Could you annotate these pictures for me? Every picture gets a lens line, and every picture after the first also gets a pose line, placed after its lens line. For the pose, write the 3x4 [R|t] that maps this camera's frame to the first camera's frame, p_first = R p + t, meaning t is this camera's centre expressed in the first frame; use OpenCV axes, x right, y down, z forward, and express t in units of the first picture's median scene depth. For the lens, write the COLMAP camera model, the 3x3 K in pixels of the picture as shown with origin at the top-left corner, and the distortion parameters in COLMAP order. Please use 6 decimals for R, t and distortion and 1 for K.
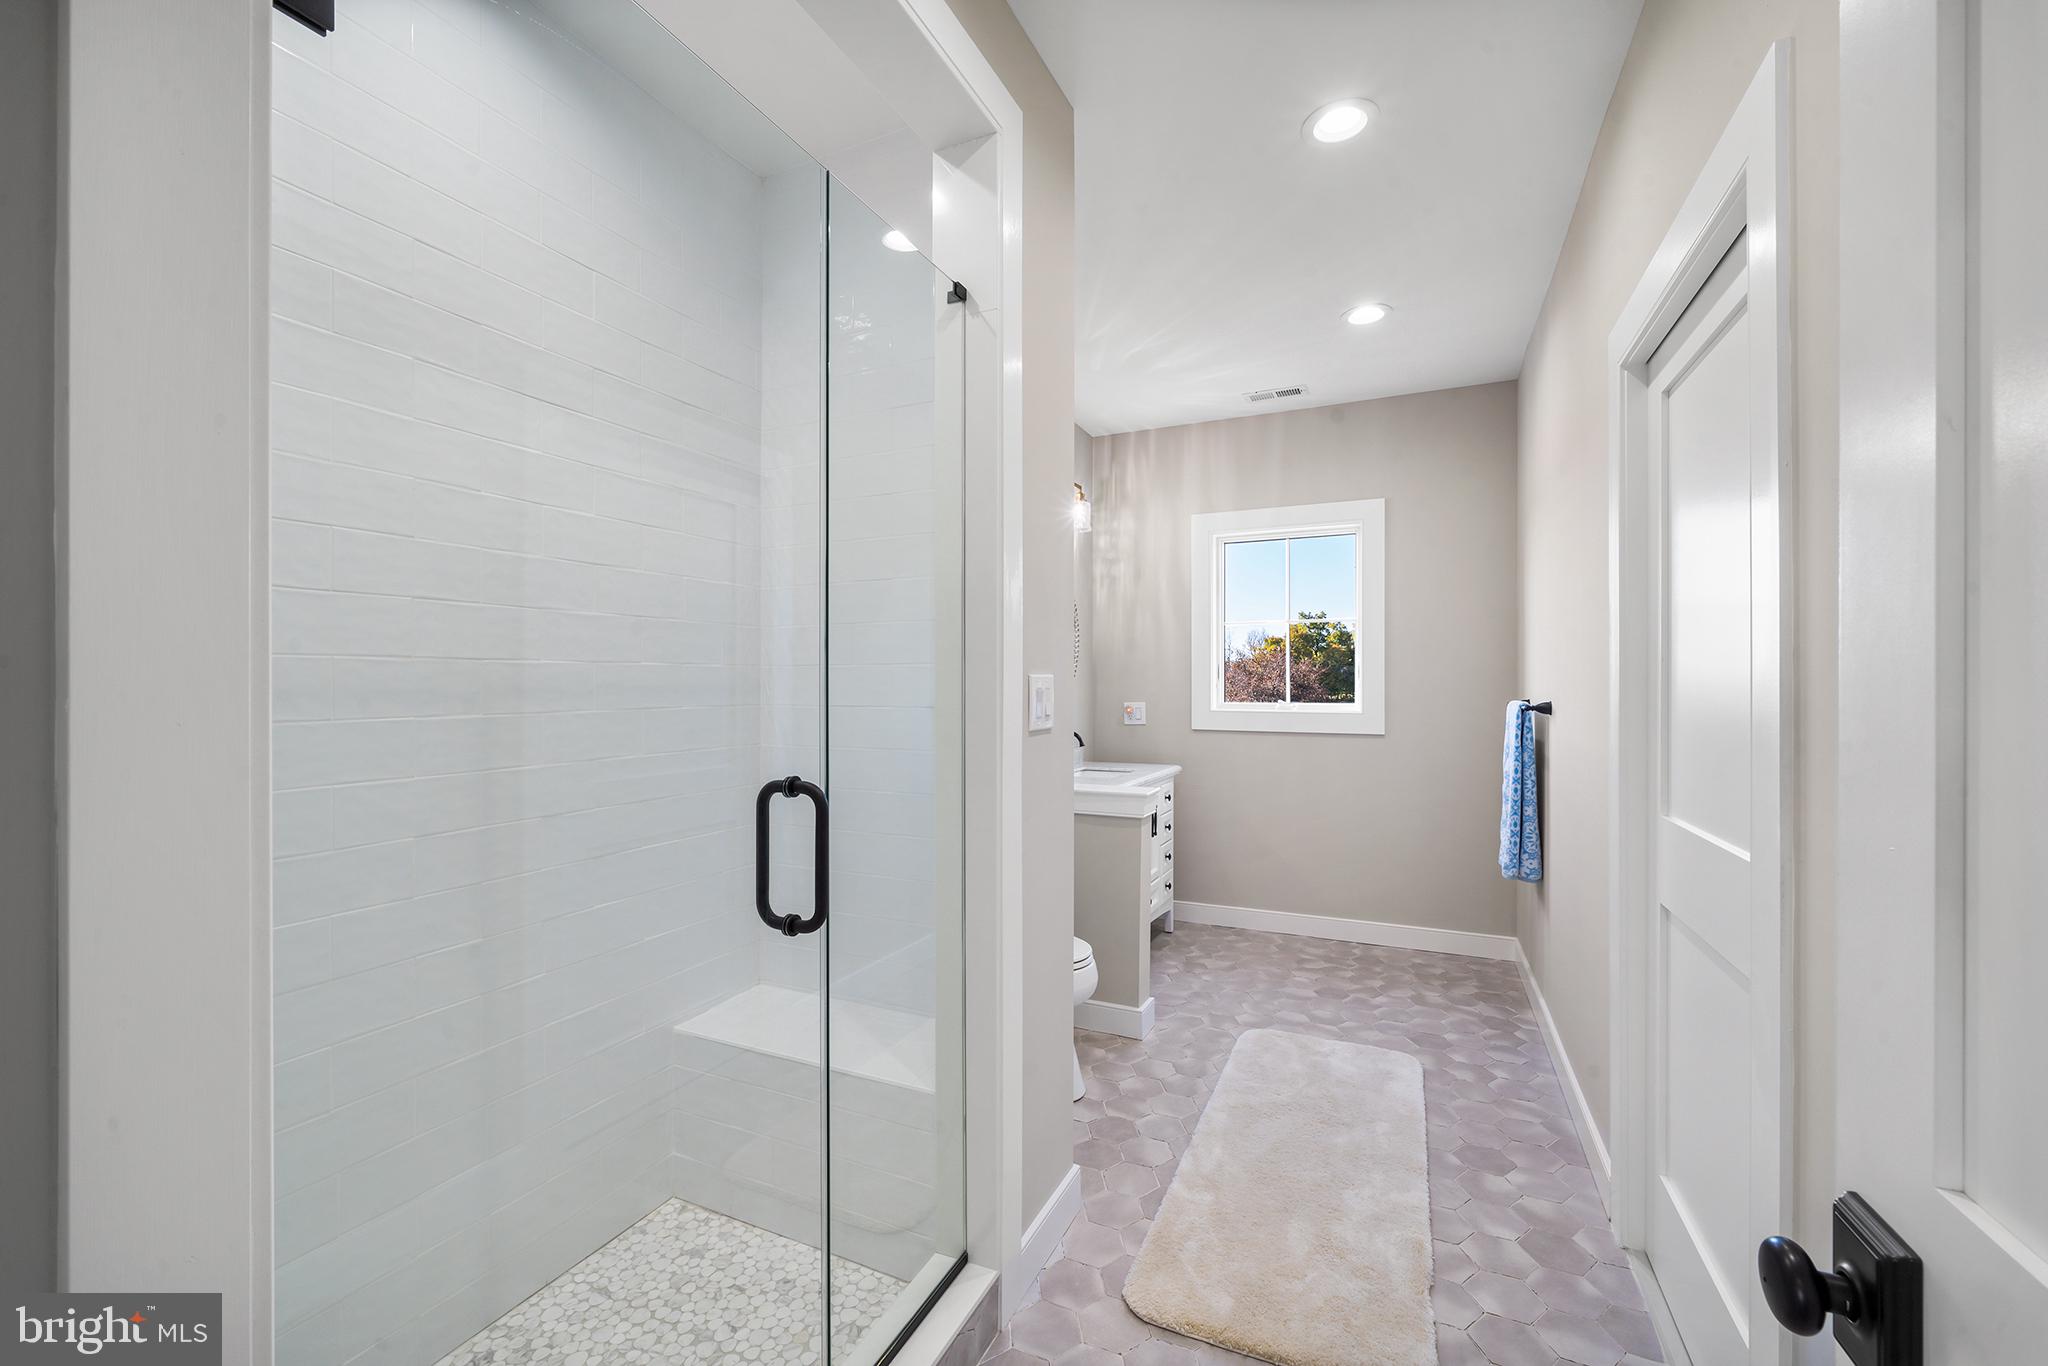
lens RADIAL K [[835.4, 0, 1019.2], [0, 835.4, 682.8], [0, 0, 1]] dist [-0.000150, -0.000026]
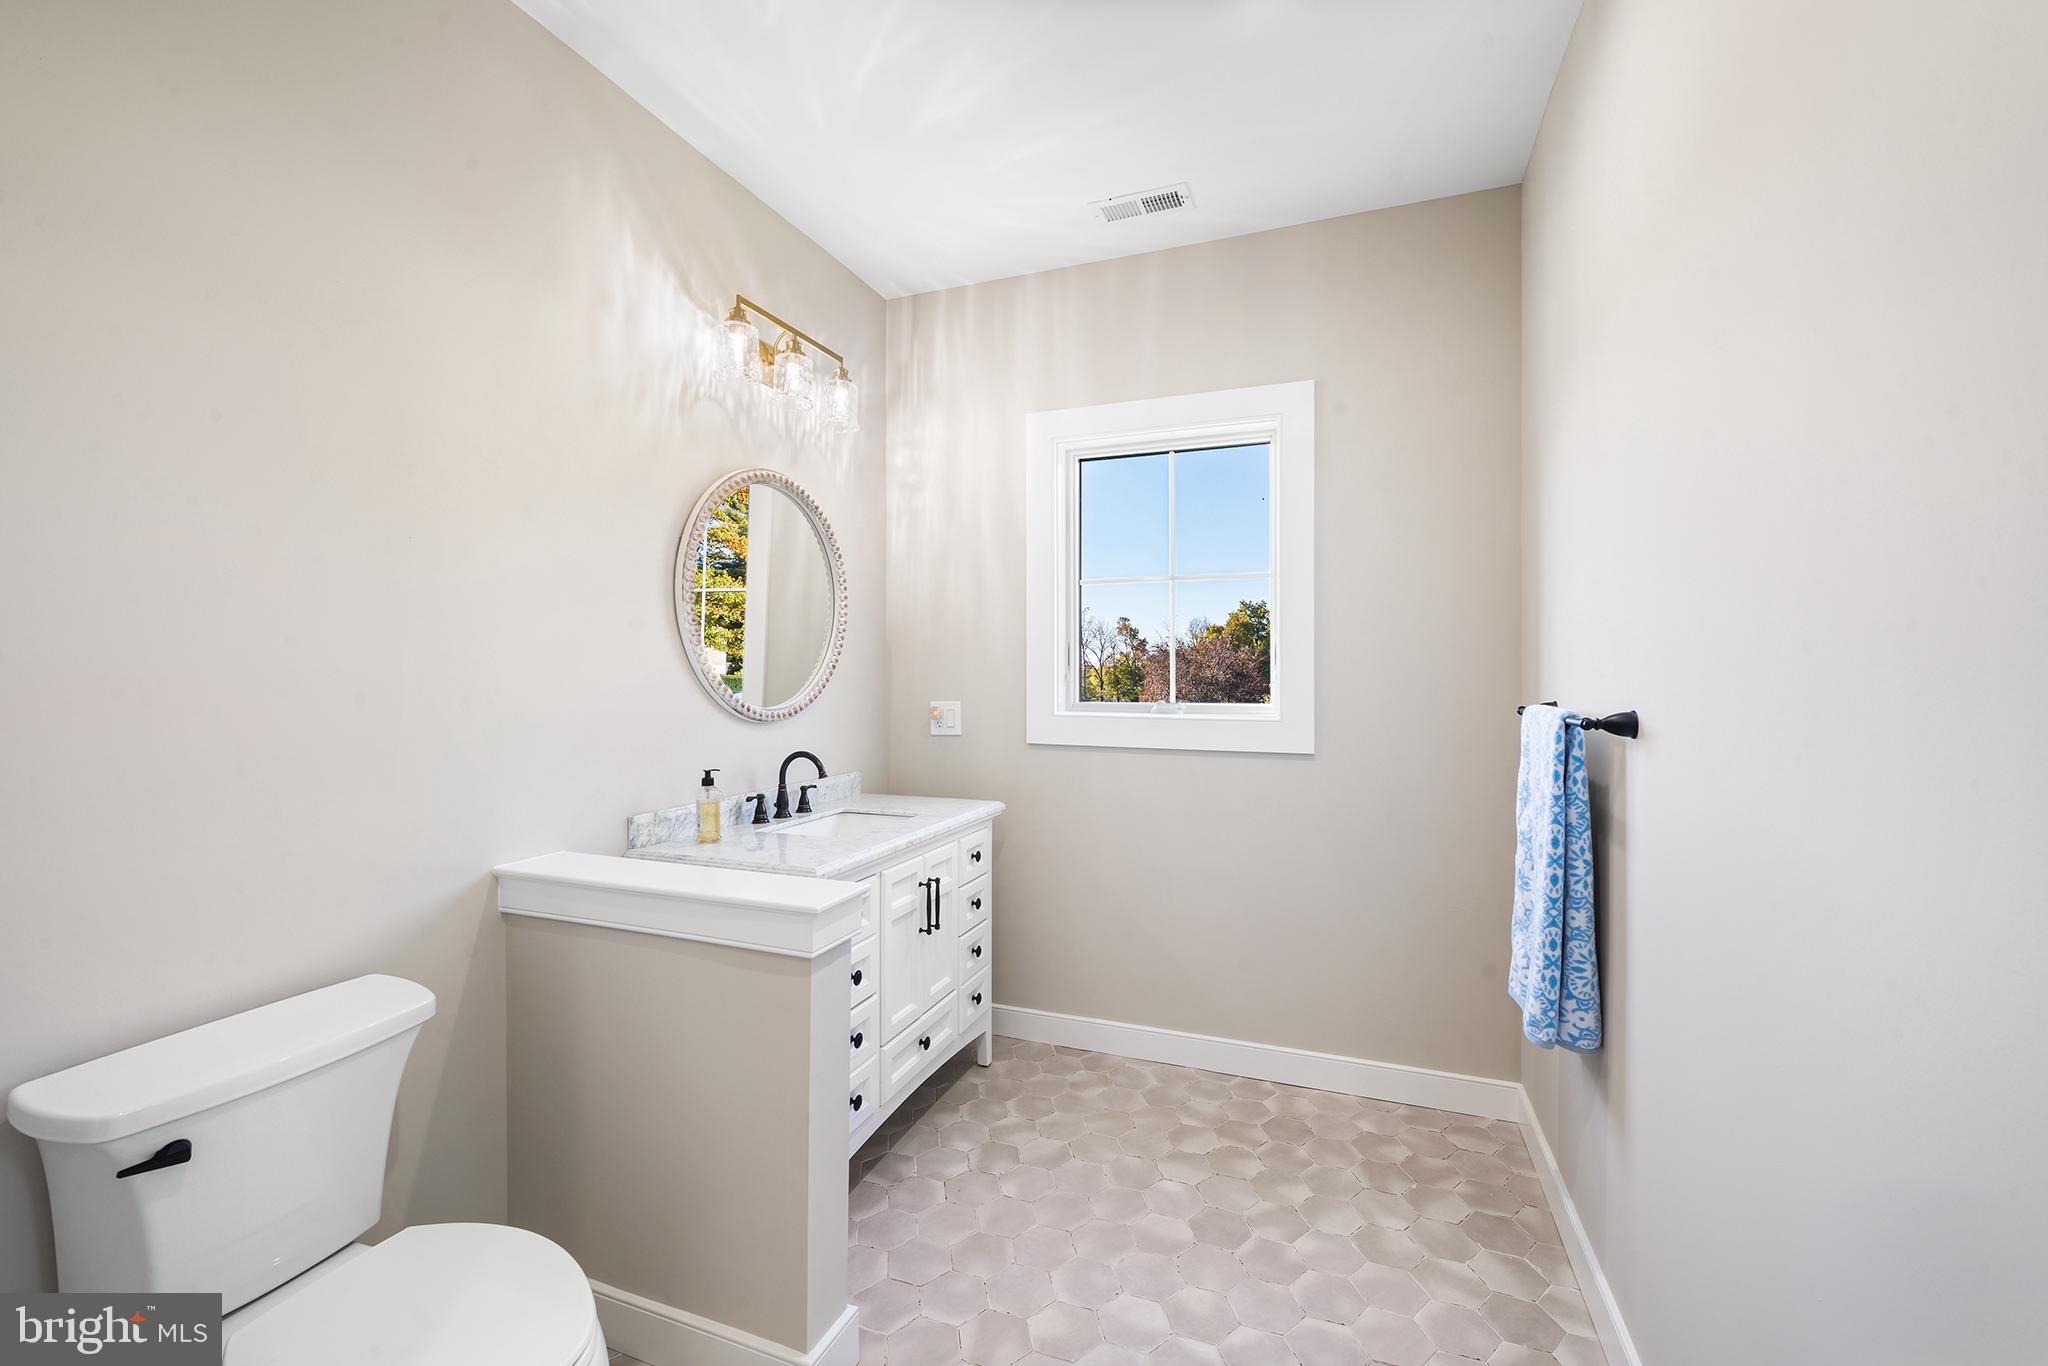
lens RADIAL K [[846.3, 0, 1022.8], [0, 846.3, 665.9], [0, 0, 1]] dist [0.000145, 0.000160]
pose [[0.997429, 0.001946, 0.071633, 0.181686], [-0.001534, 0.999982, -0.005799, -0.000768], [-0.071642, 0.005674, 0.997414, 0.399248]]
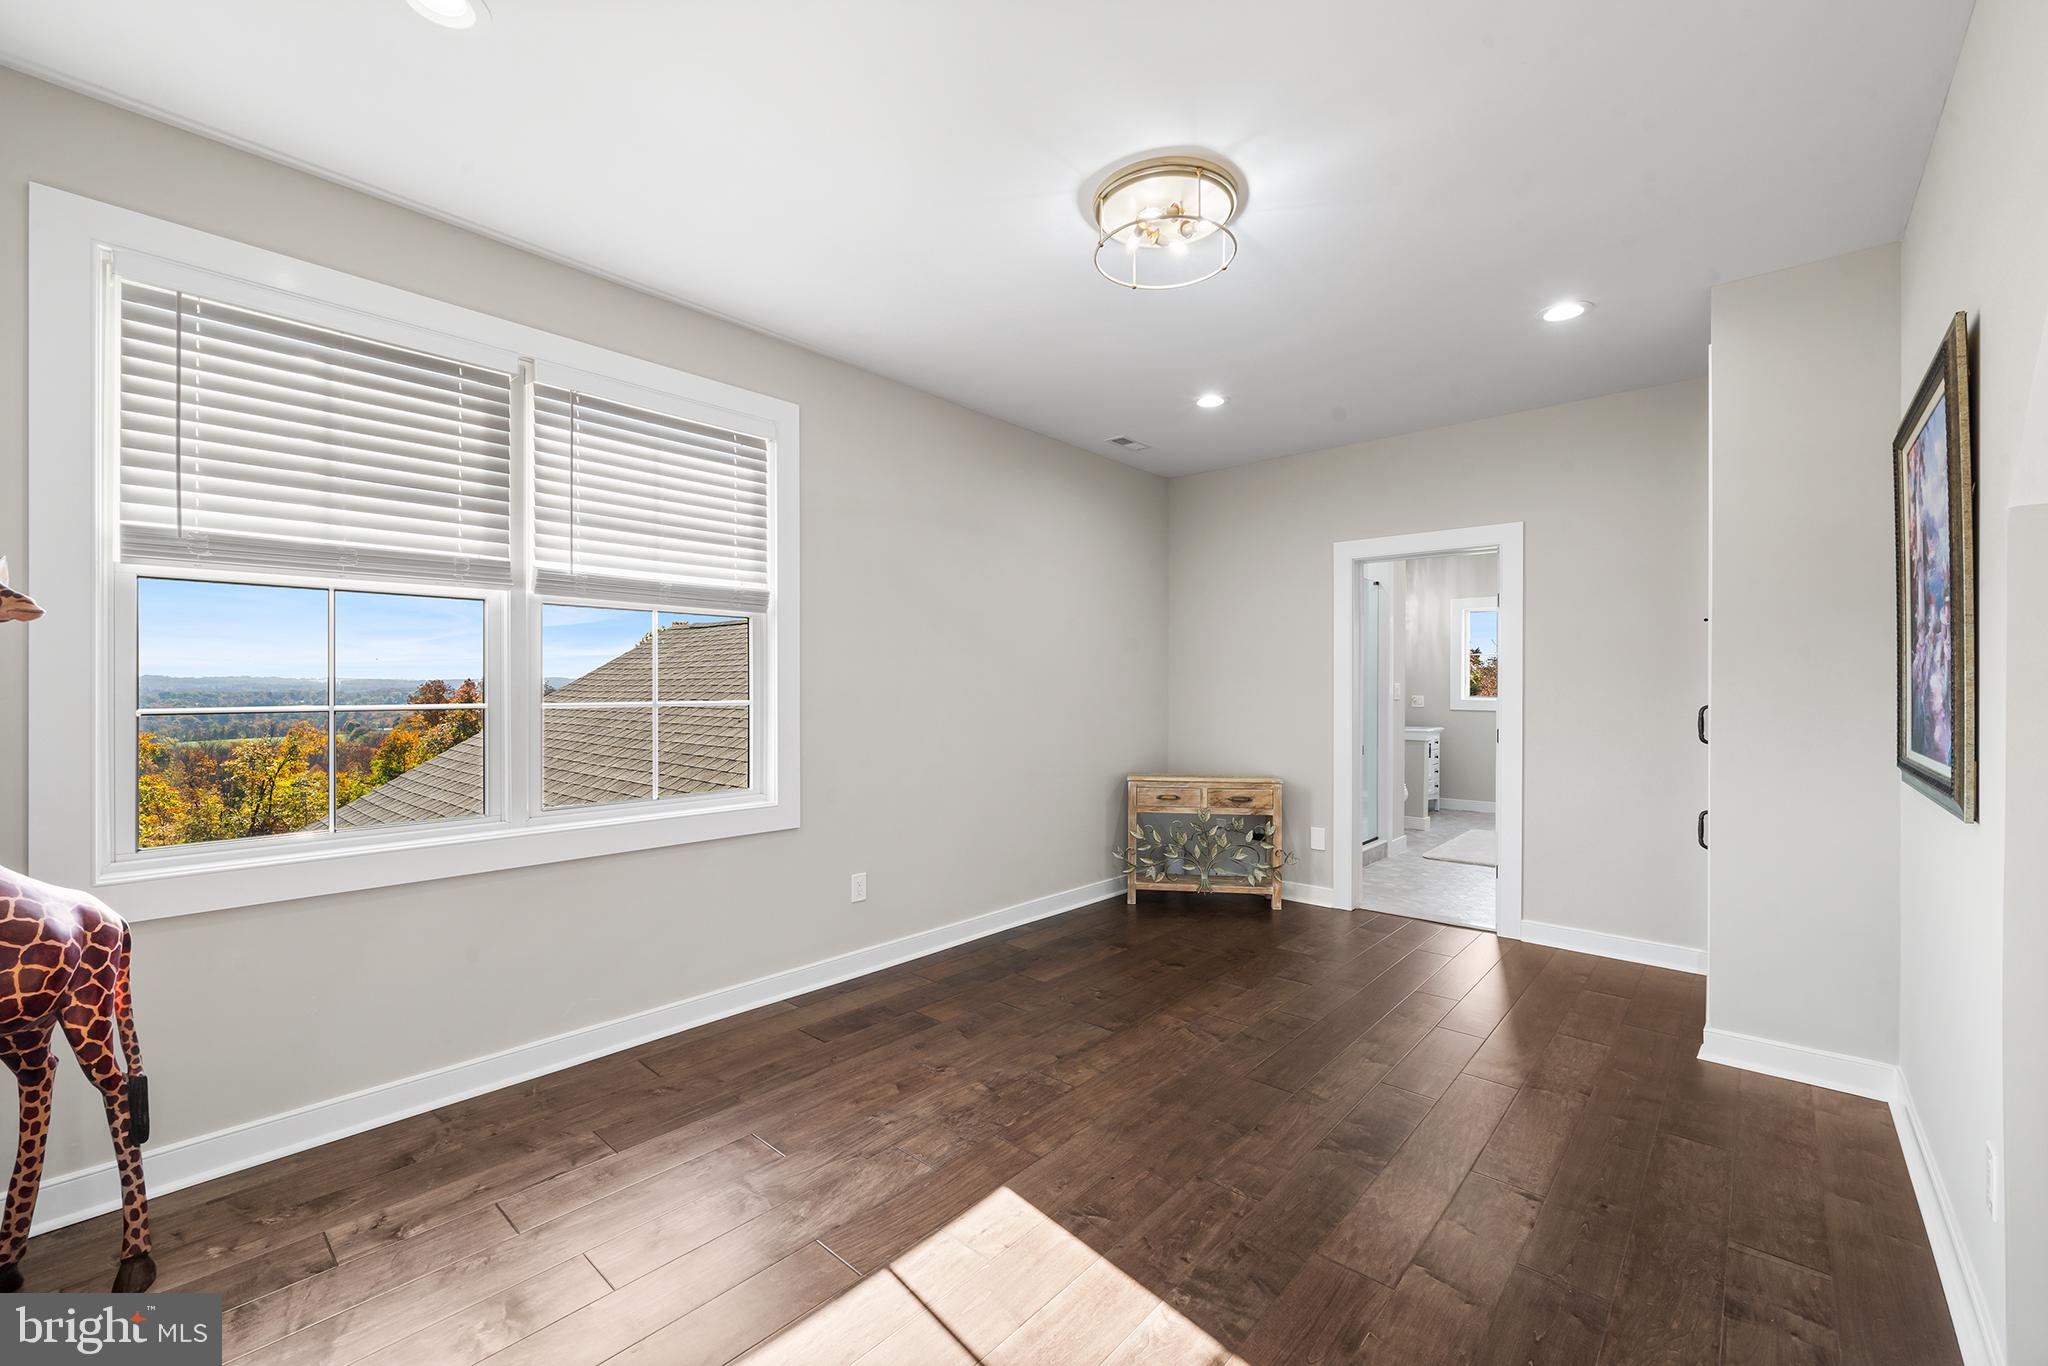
lens RADIAL K [[835.4, 0, 1019.2], [0, 835.4, 682.8], [0, 0, 1]] dist [-0.000150, -0.000026]
pose [[0.959586, 0.002046, -0.281407, -0.242289], [-0.002443, 0.999996, -0.001060, -0.002832], [0.281404, 0.001704, 0.959588, -1.330699]]
